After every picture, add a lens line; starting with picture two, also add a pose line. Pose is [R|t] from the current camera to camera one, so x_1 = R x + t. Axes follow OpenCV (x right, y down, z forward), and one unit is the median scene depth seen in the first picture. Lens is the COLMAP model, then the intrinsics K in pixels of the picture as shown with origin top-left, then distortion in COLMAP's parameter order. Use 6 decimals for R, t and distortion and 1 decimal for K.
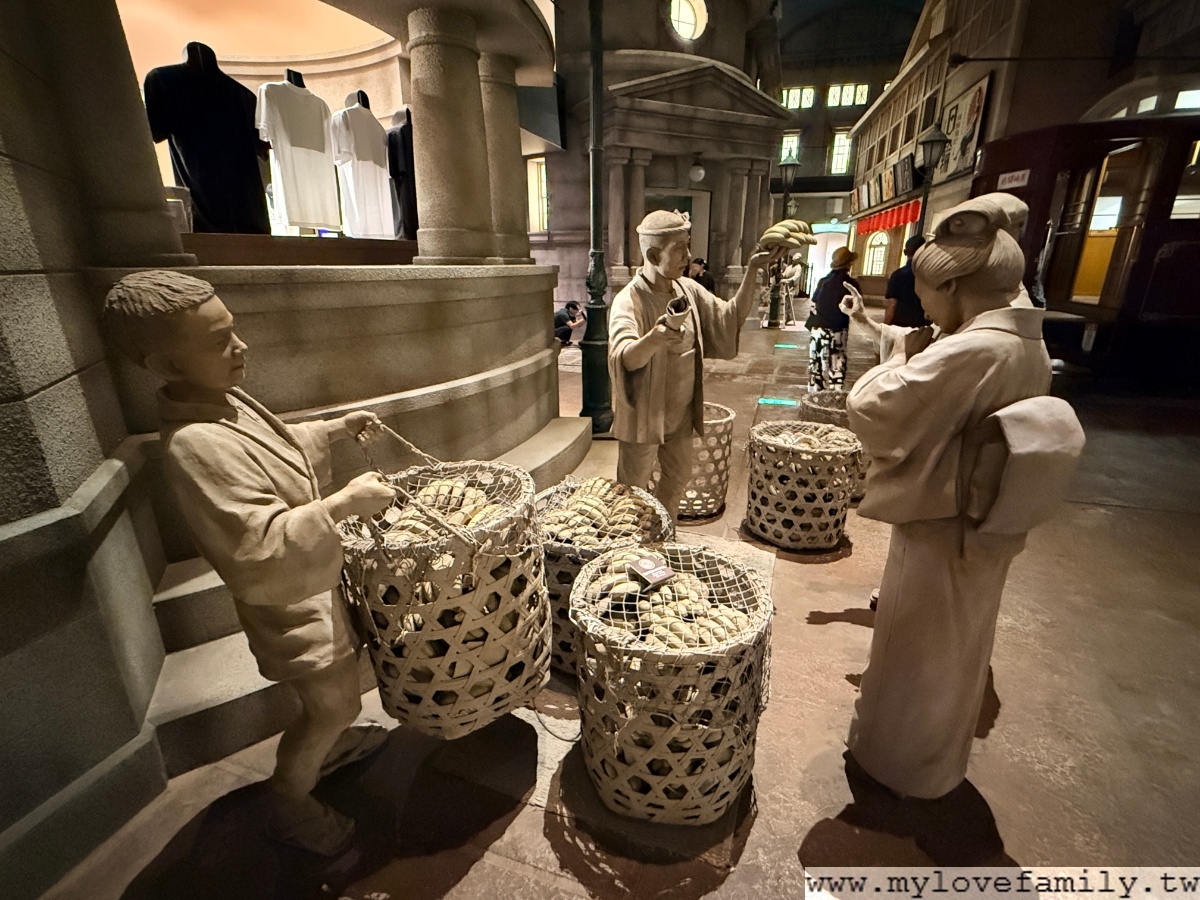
lens RADIAL K [[572.1, 0, 599.1], [0, 572.1, 450.9], [0, 0, 1]] dist [0.003540, 0.000330]
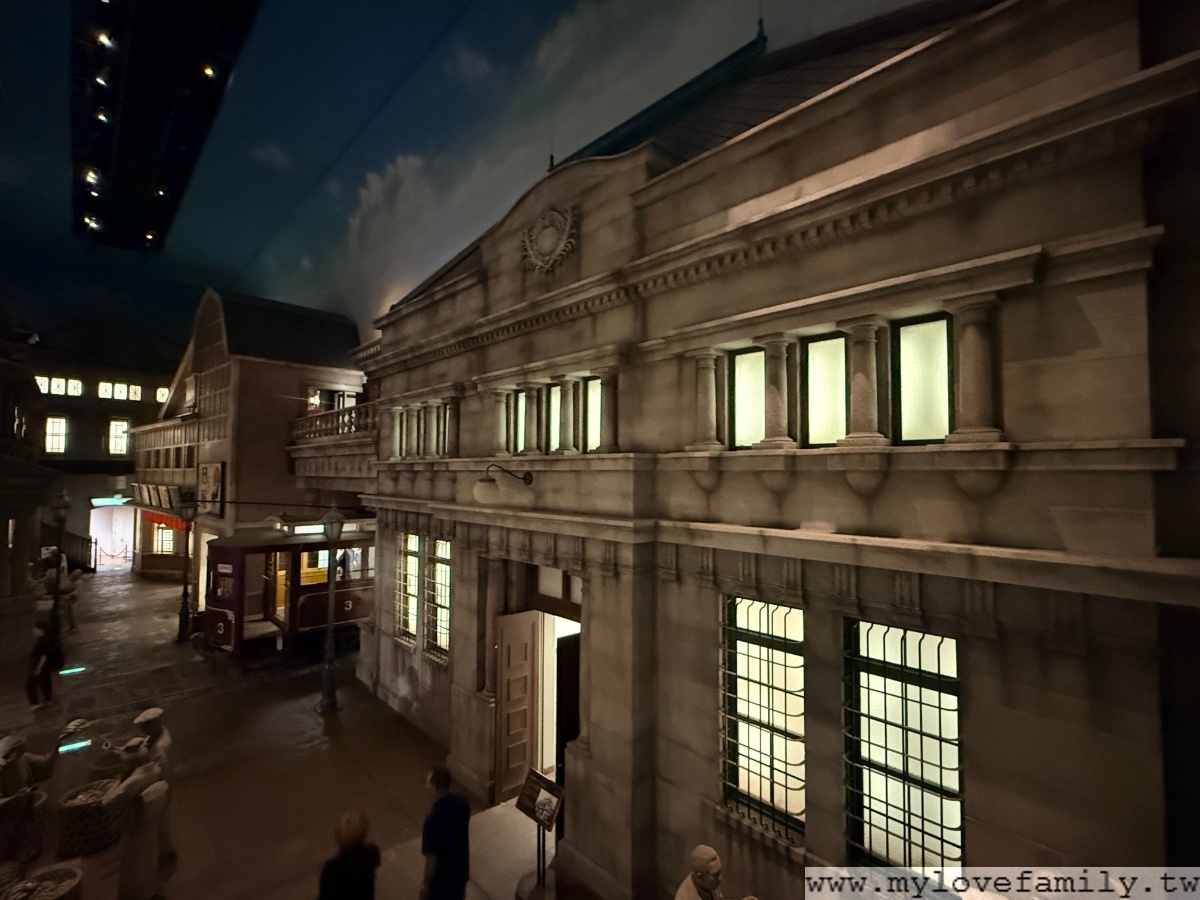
lens RADIAL K [[572.1, 0, 594.8], [0, 572.1, 451.5], [0, 0, 1]] dist [0.003540, 0.000330]
pose [[0.494916, 0.038849, 0.868072, -0.083407], [0.270433, 0.942501, -0.196363, -0.039903], [-0.825787, 0.331938, 0.455953, -0.260352]]
